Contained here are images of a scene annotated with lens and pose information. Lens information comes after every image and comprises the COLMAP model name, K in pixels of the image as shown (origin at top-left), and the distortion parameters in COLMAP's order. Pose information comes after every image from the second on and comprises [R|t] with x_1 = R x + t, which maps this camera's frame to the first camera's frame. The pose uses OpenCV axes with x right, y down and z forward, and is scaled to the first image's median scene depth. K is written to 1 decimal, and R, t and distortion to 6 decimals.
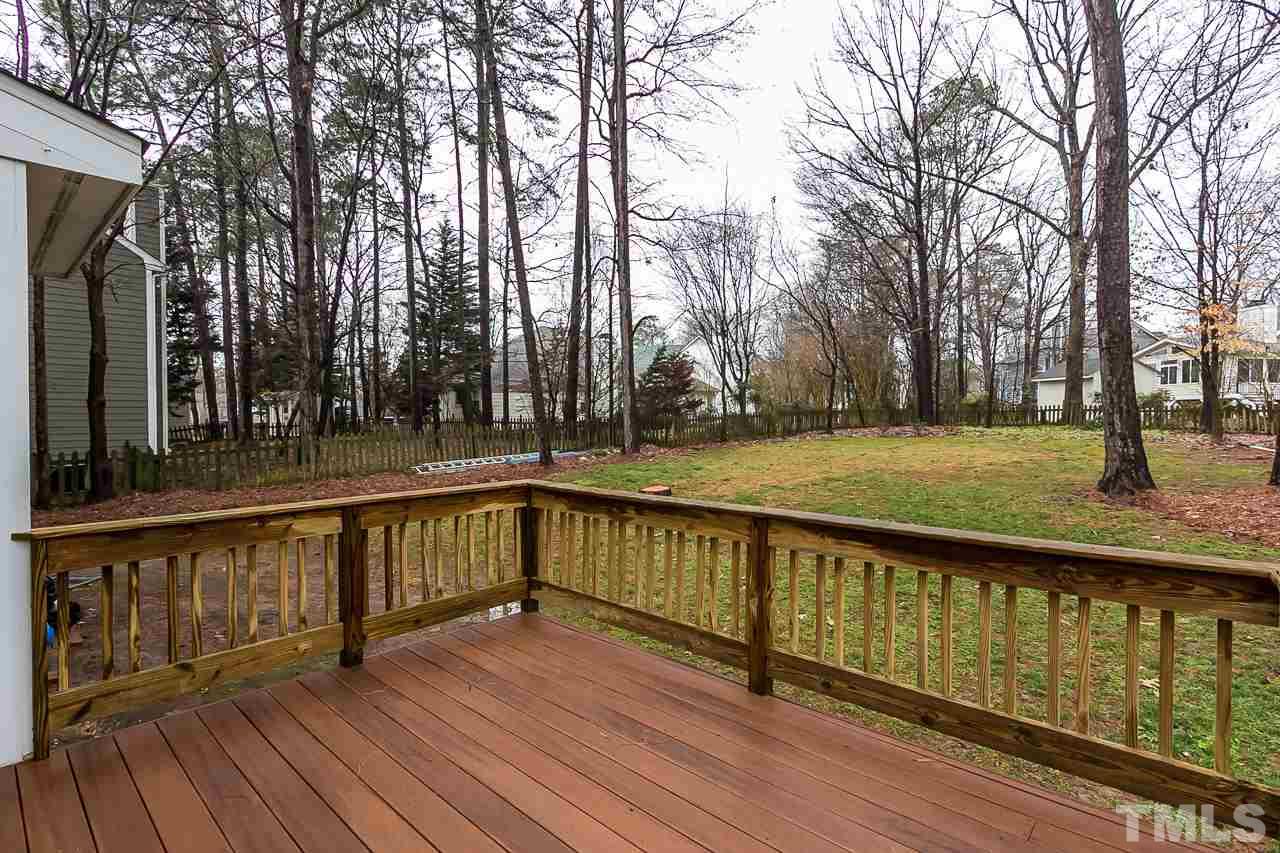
lens RADIAL K [[611.0, 0, 620.4], [0, 611.0, 431.6], [0, 0, 1]] dist [0.001730, -0.000724]
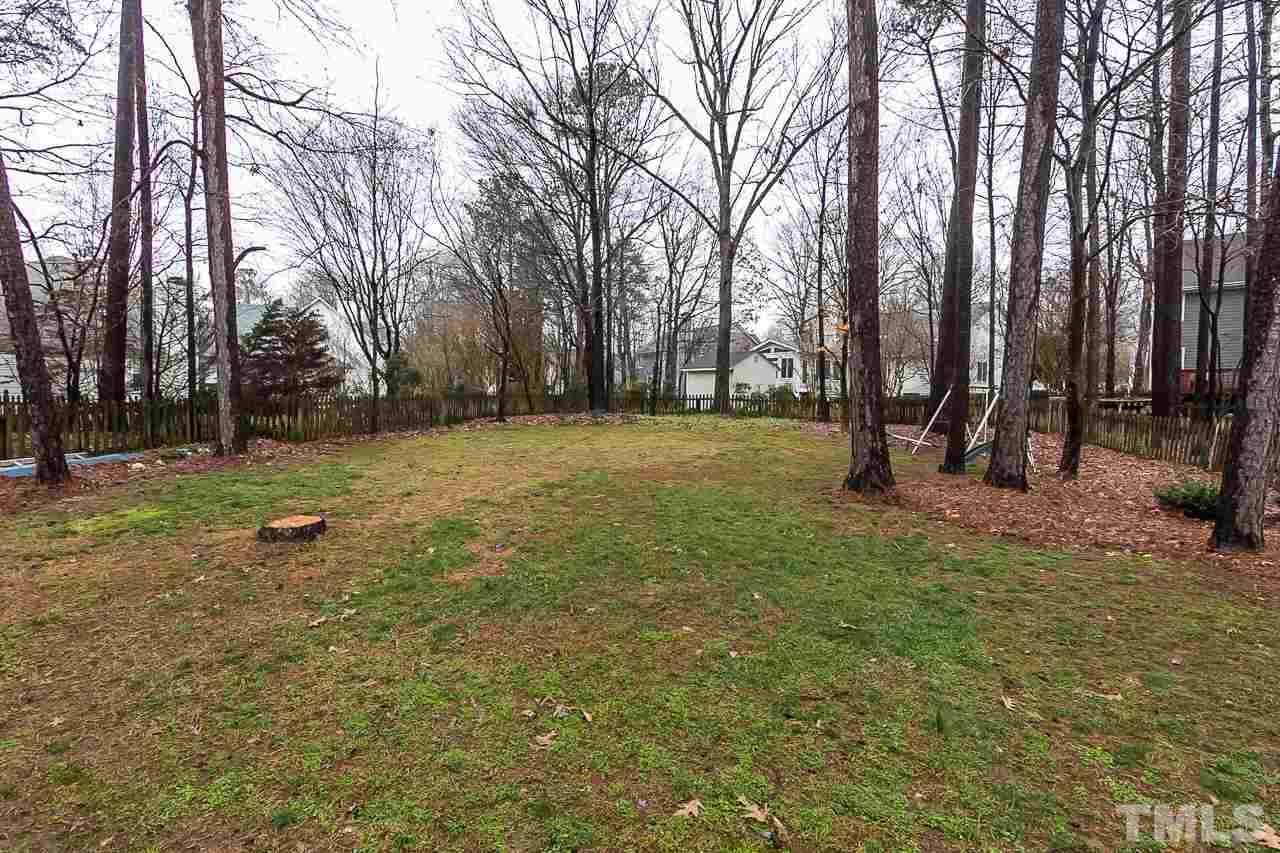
lens RADIAL K [[656.2, 0, 642.7], [0, 656.2, 428.4], [0, 0, 1]] dist [0.010868, -0.000810]
pose [[0.830104, -0.006001, 0.557576, -0.007740], [-0.004033, 0.999851, 0.016765, -0.003507], [-0.557593, -0.016165, 0.829957, 0.132895]]
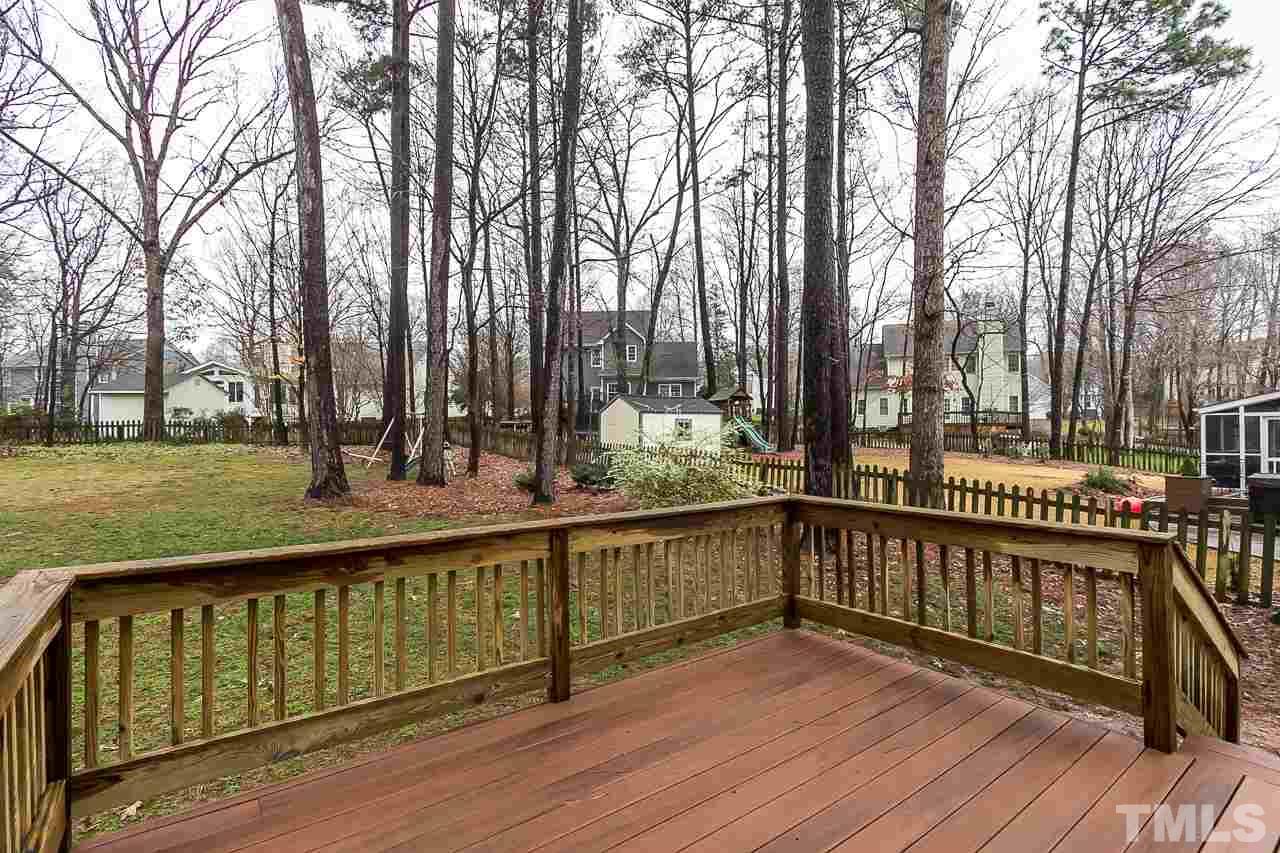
lens RADIAL K [[611.0, 0, 650.2], [0, 611.0, 434.2], [0, 0, 1]] dist [0.001730, -0.000724]
pose [[0.163608, -0.007285, 0.986499, -0.082847], [0.028607, 0.999587, 0.002637, -0.002000], [-0.986111, 0.027790, 0.163749, 0.073245]]
